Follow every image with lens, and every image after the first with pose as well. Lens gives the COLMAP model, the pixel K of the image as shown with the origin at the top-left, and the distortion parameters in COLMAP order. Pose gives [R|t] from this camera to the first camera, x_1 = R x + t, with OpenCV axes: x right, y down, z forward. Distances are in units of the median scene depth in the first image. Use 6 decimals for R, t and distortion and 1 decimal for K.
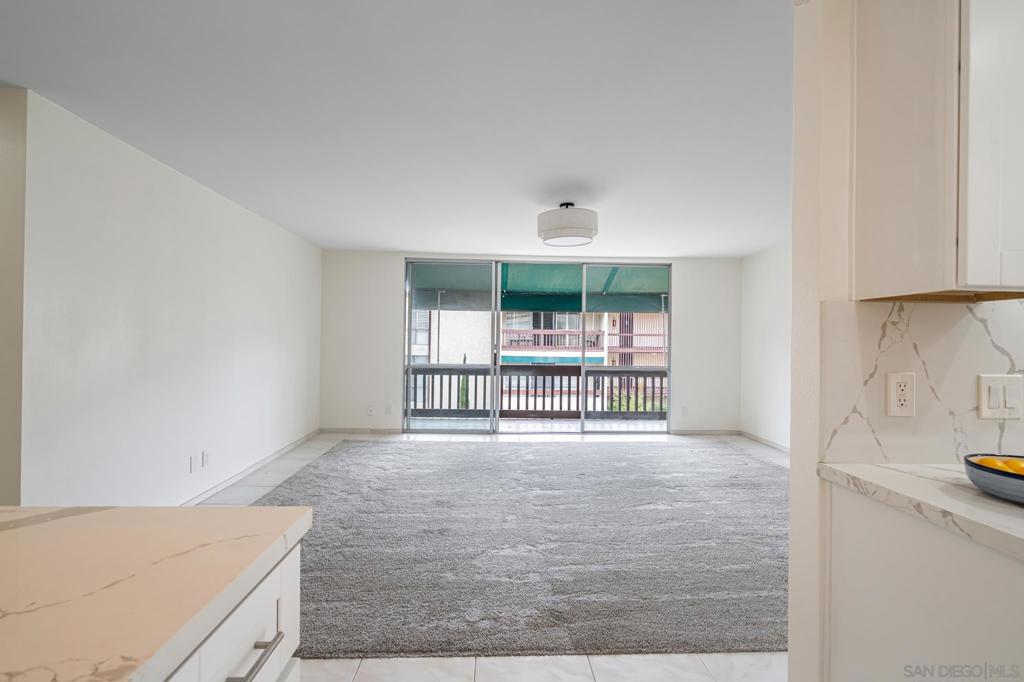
lens RADIAL K [[469.8, 0, 512.5], [0, 469.8, 337.5], [0, 0, 1]] dist [-0.002802, 0.000519]
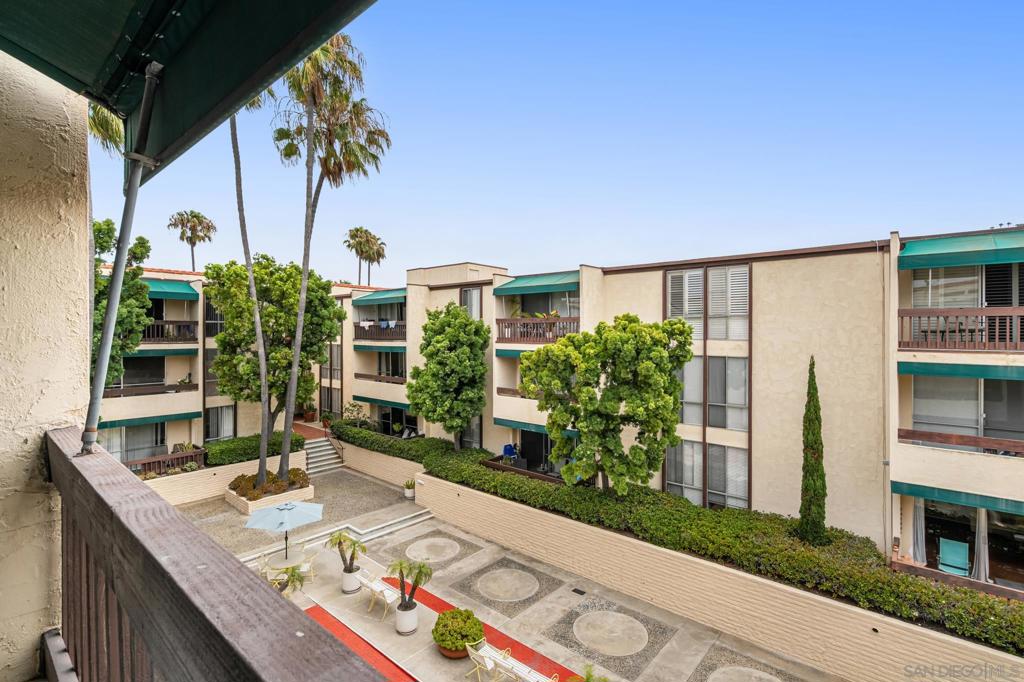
lens RADIAL K [[467.6, 0, 510.2], [0, 467.6, 338.6], [0, 0, 1]] dist [-0.002367, 0.000772]
pose [[0.735054, -0.005281, -0.677988, 0.052347], [0.010799, 0.999934, 0.003919, 0.042384], [0.677922, -0.010203, 0.735063, 1.850790]]
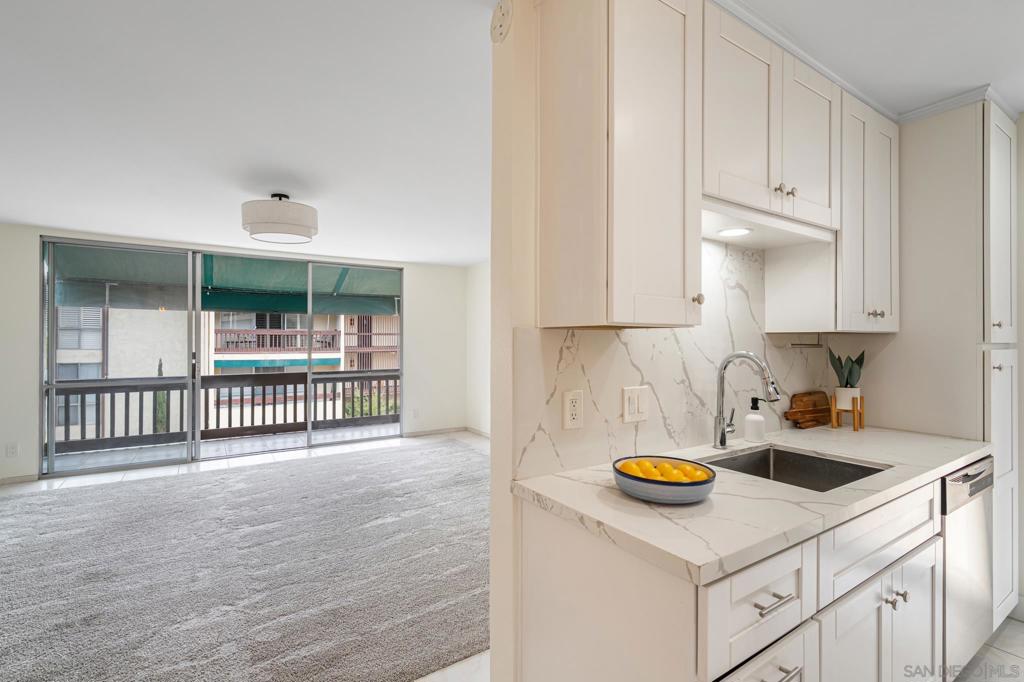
lens RADIAL K [[467.6, 0, 510.2], [0, 467.6, 338.6], [0, 0, 1]] dist [-0.002367, 0.000772]
pose [[0.860257, -0.010318, 0.509756, 0.037503], [0.006748, 0.999938, 0.008852, -0.021645], [-0.509816, -0.004175, 0.860273, 0.030539]]
